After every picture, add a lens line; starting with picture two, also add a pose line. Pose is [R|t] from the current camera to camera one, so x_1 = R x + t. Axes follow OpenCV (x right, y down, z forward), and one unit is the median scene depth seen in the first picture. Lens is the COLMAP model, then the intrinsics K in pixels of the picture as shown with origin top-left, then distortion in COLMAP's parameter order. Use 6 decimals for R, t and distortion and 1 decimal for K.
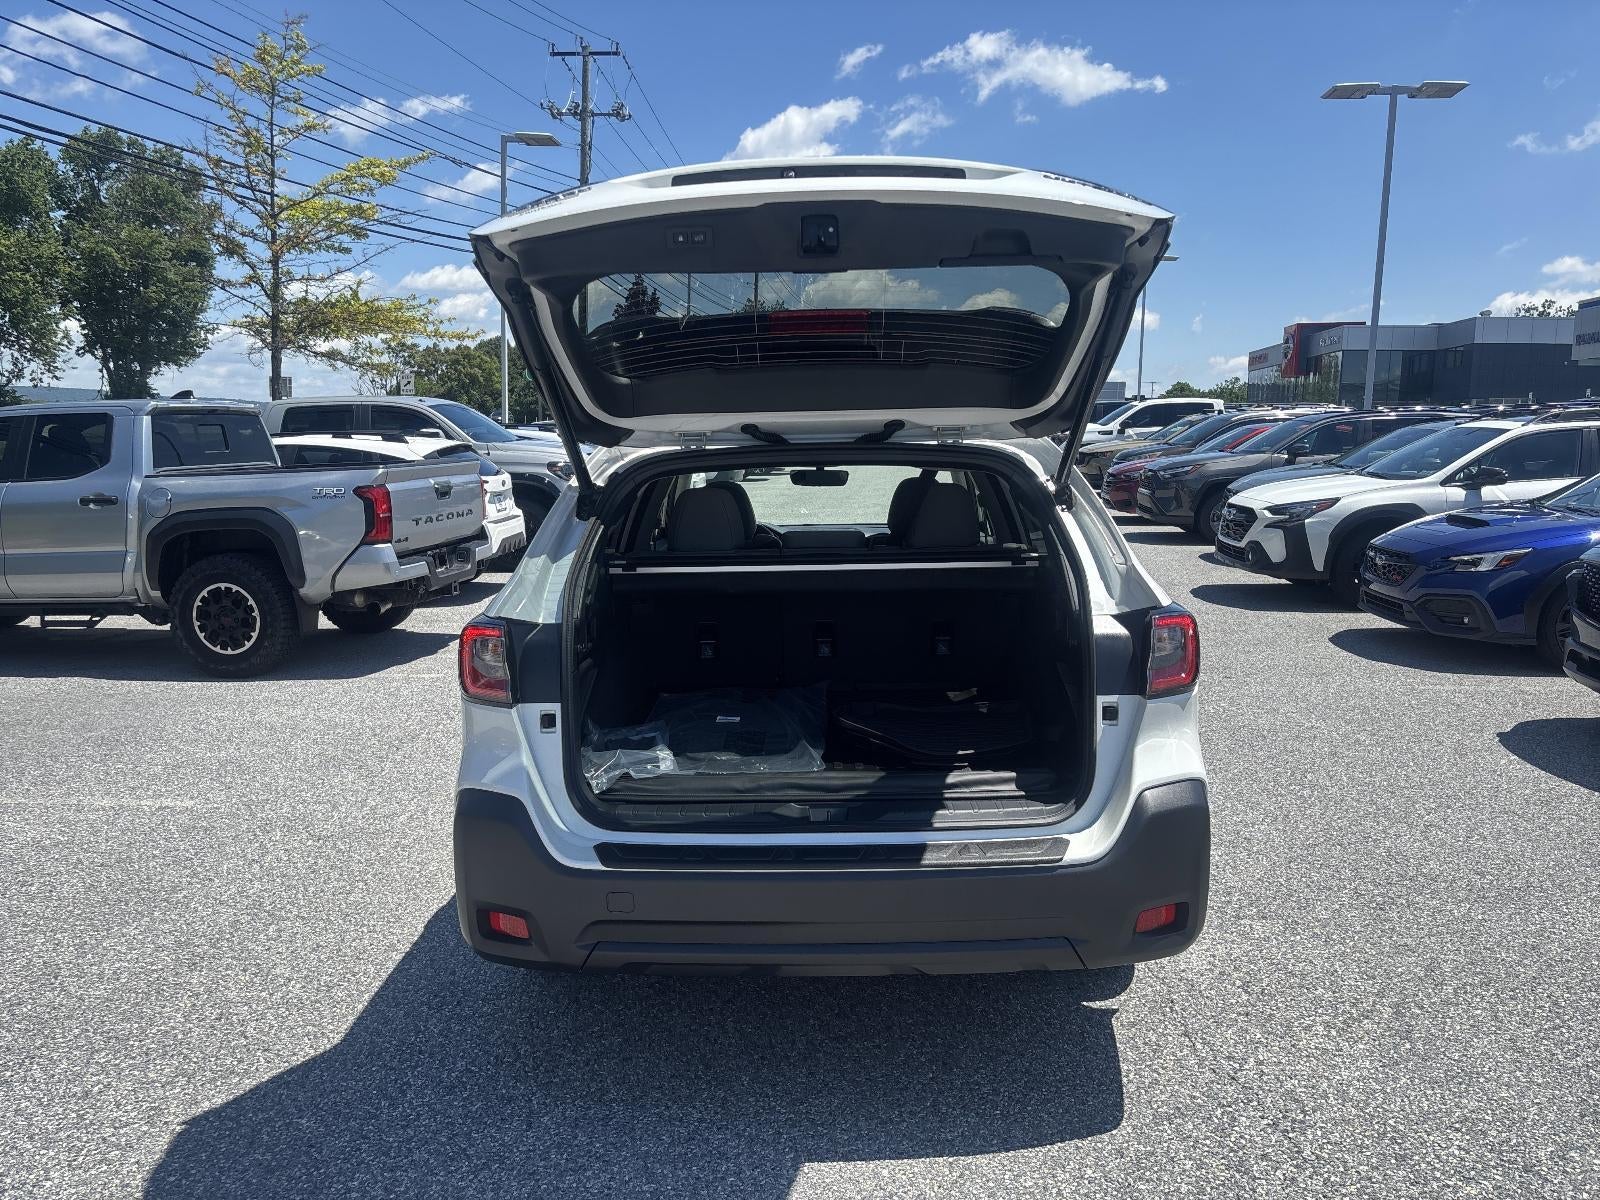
lens RADIAL K [[1220.6, 0, 786.3], [0, 1220.6, 595.7], [0, 0, 1]] dist [0.046996, -0.040725]
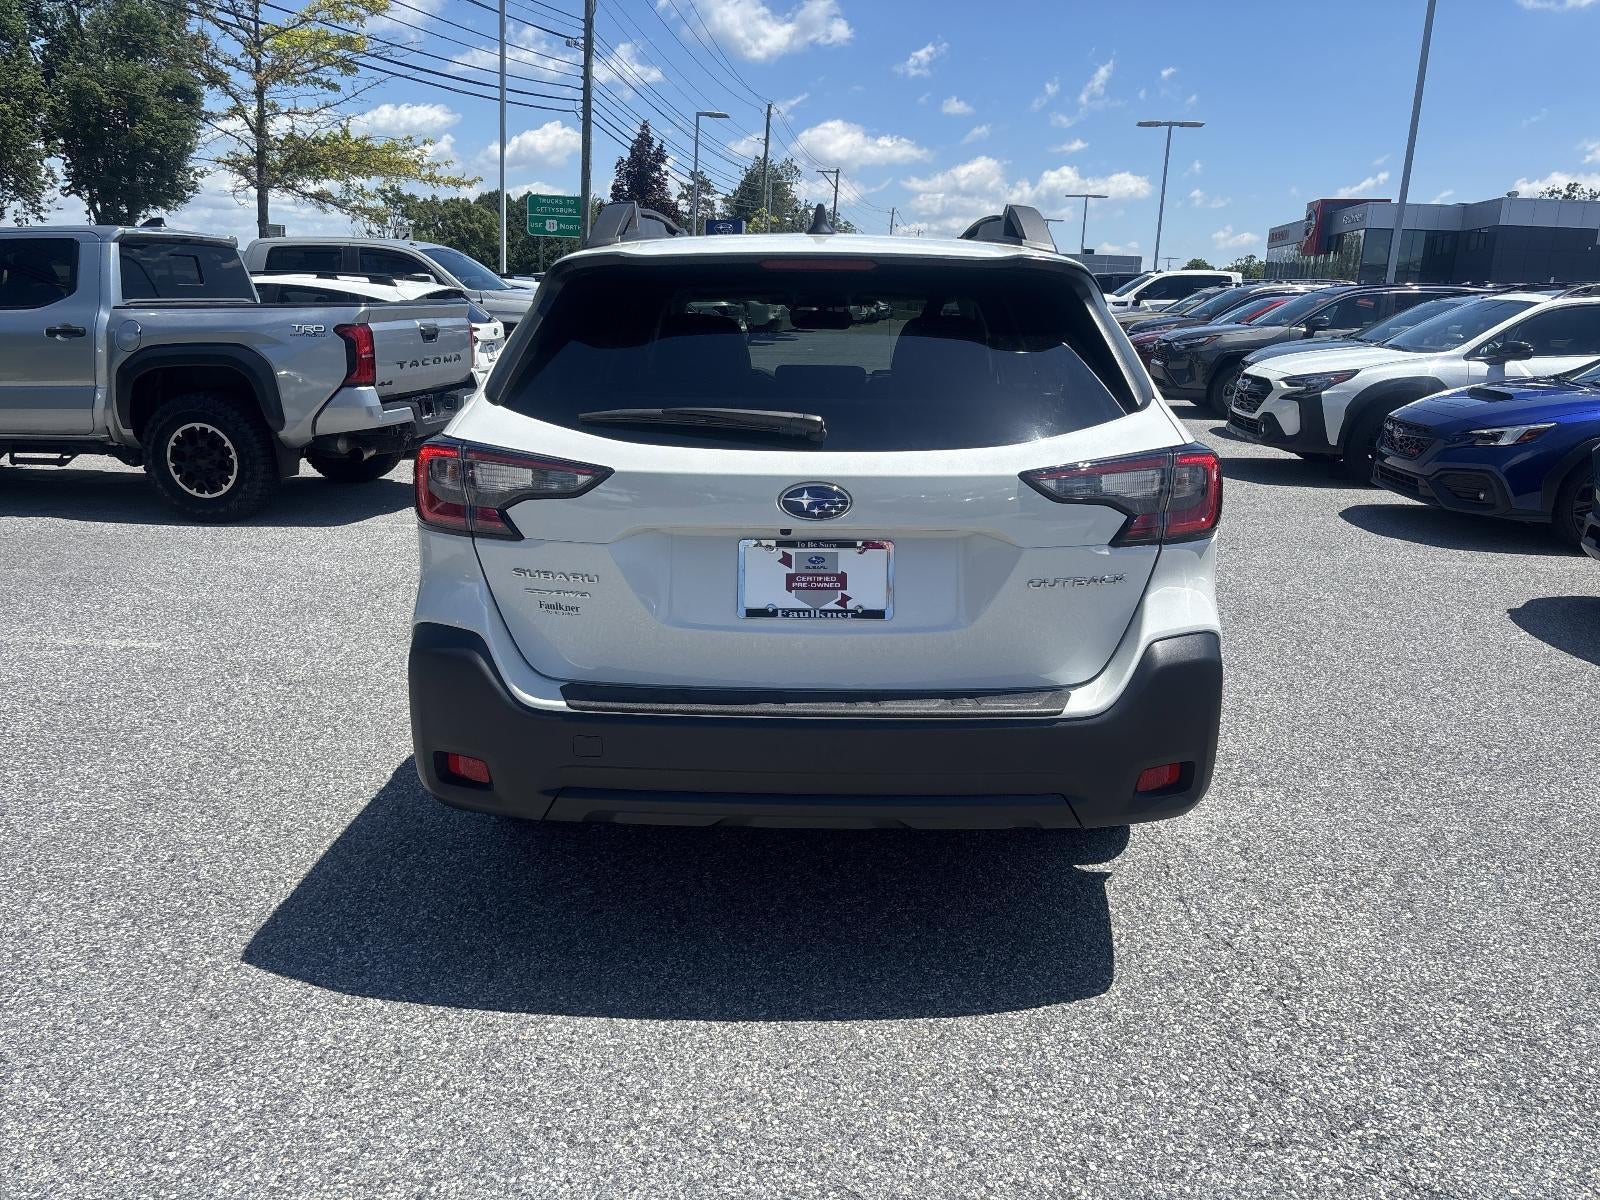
lens RADIAL K [[1222.7, 0, 802.1], [0, 1222.7, 576.4], [0, 0, 1]] dist [0.046150, -0.039660]
pose [[0.999602, 0.025648, 0.011724, 0.004516], [-0.026584, 0.995743, 0.088252, 0.011435], [-0.009410, -0.088529, 0.996029, 0.027273]]
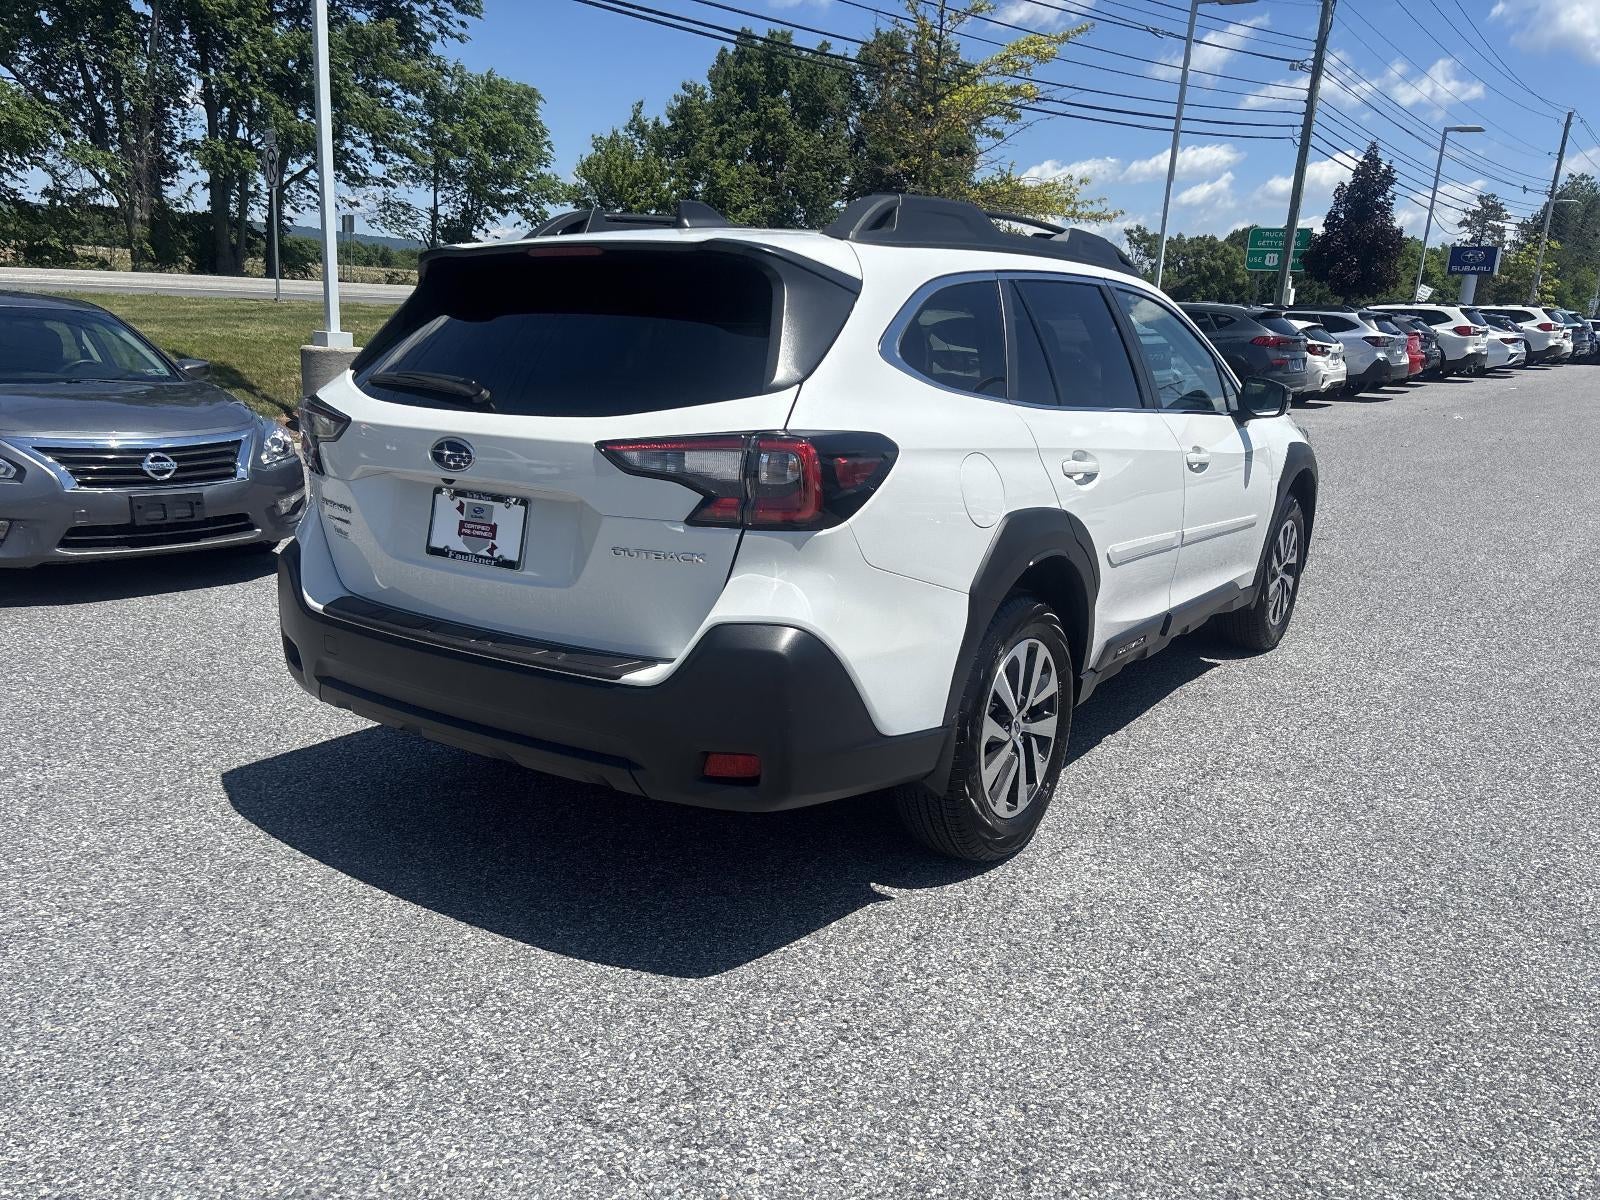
lens RADIAL K [[1195.2, 0, 797.4], [0, 1195.2, 607.7], [0, 0, 1]] dist [0.077856, -0.085483]
pose [[0.834211, 0.159792, -0.527786, 0.267134], [-0.108914, 0.985986, 0.126368, 0.008805], [0.540582, -0.047934, 0.839924, 0.095473]]
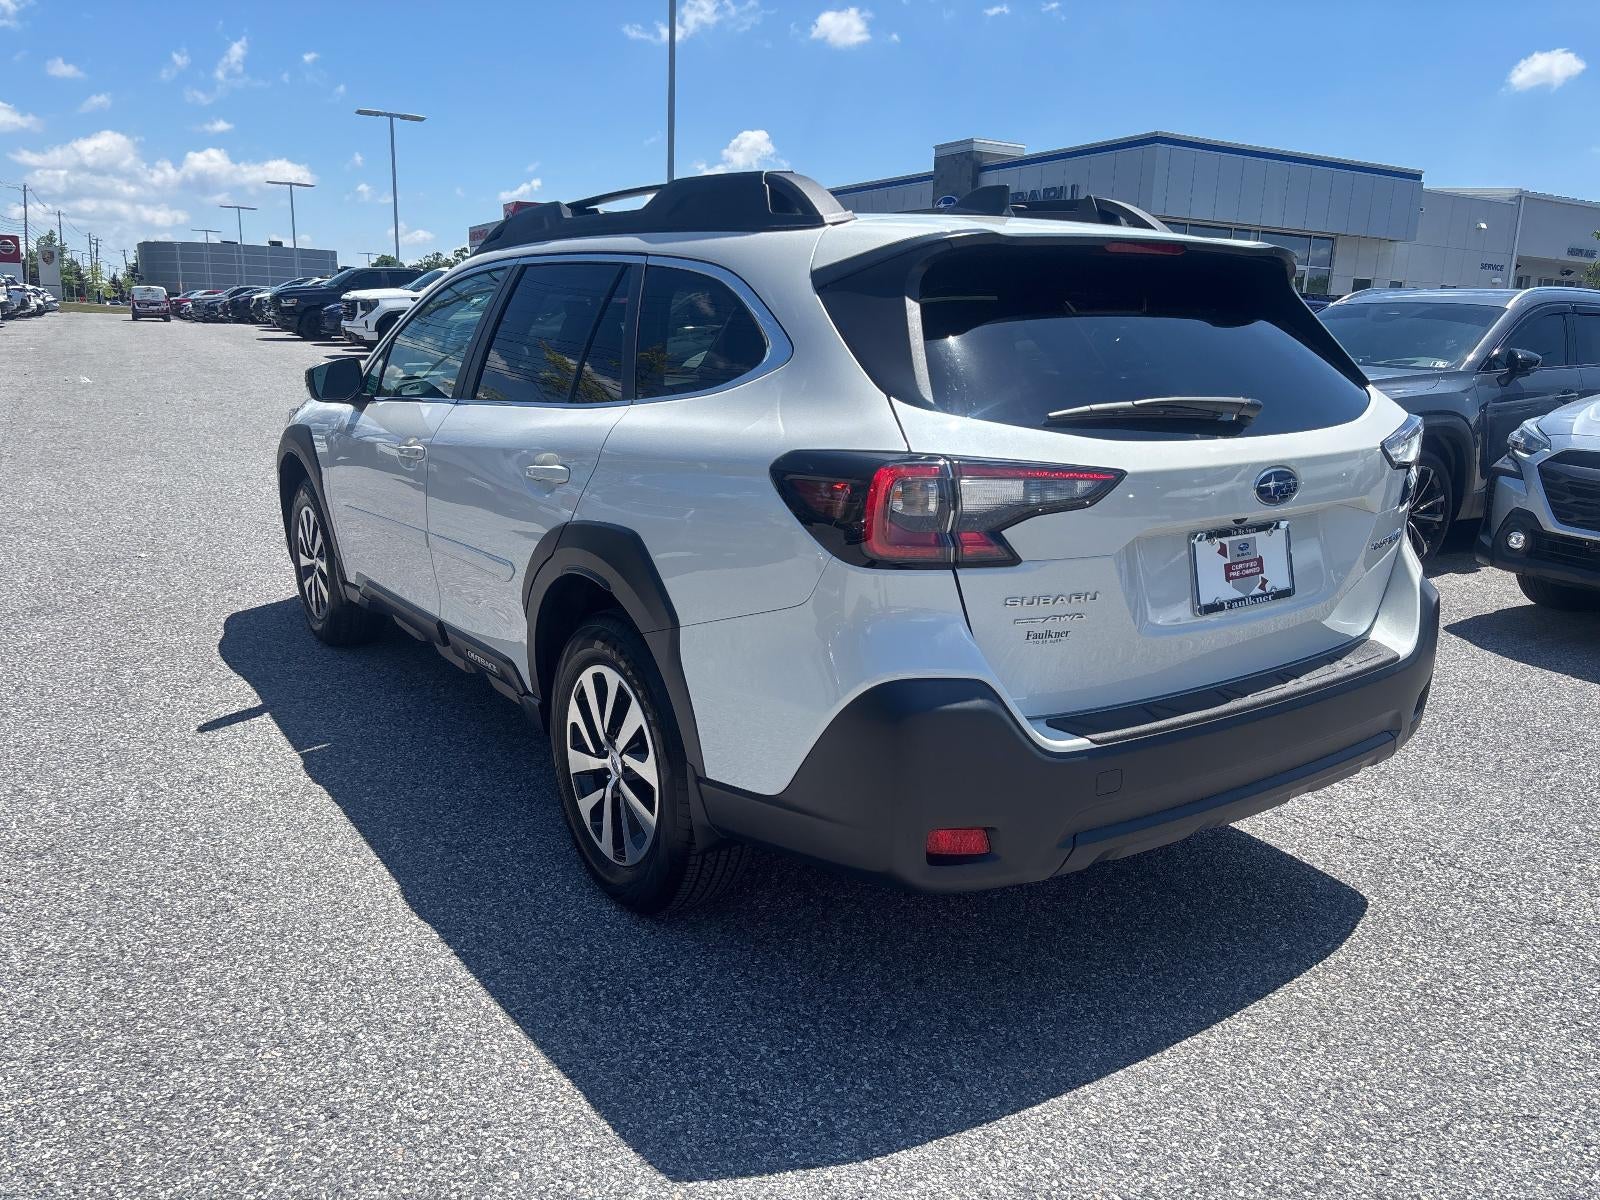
lens RADIAL K [[1224.3, 0, 796.4], [0, 1224.3, 604.3], [0, 0, 1]] dist [0.048273, -0.045290]
pose [[0.810239, -0.115101, 0.574687, -0.253691], [0.055242, 0.991159, 0.120630, 0.005430], [-0.583491, -0.065993, 0.809434, 0.148196]]
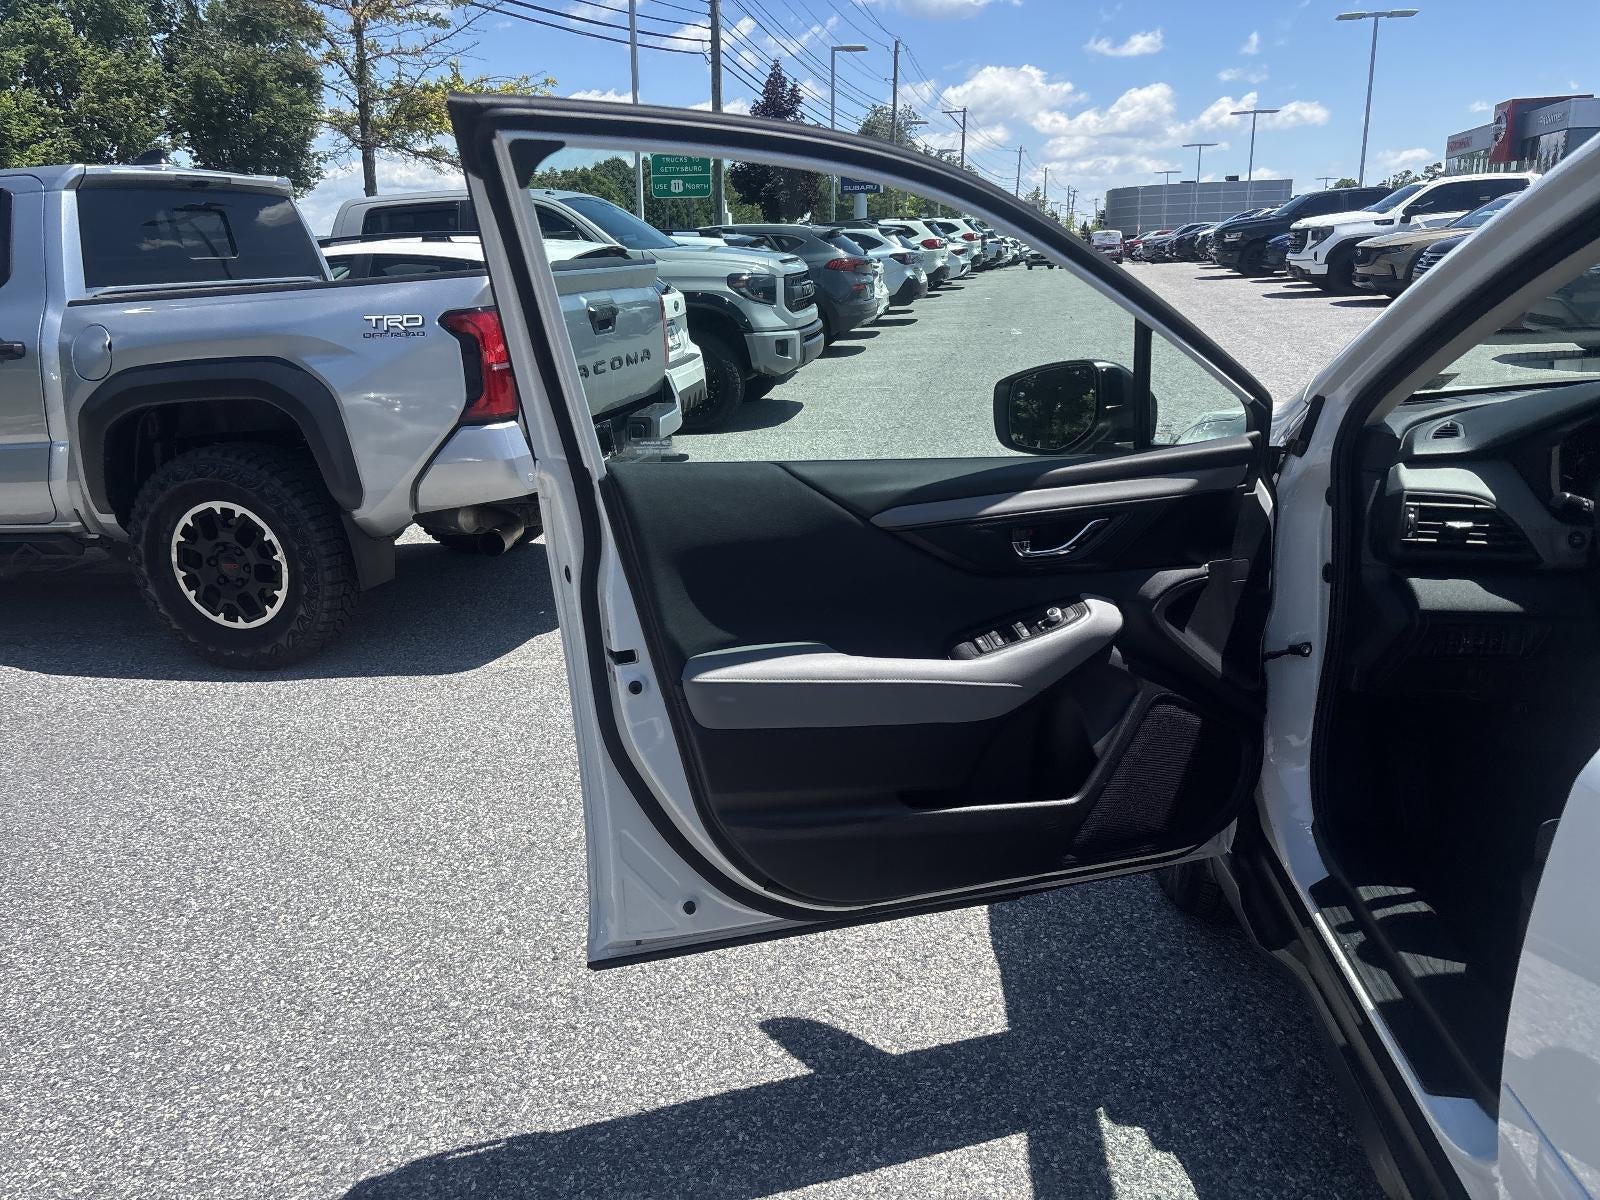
lens RADIAL K [[1215.6, 0, 798.4], [0, 1215.6, 577.9], [0, 0, 1]] dist [0.057792, -0.054104]
pose [[0.995688, -0.009405, -0.092292, -0.153457], [0.020942, 0.991954, 0.124855, -0.038589], [0.090375, -0.126249, 0.987873, 0.483927]]
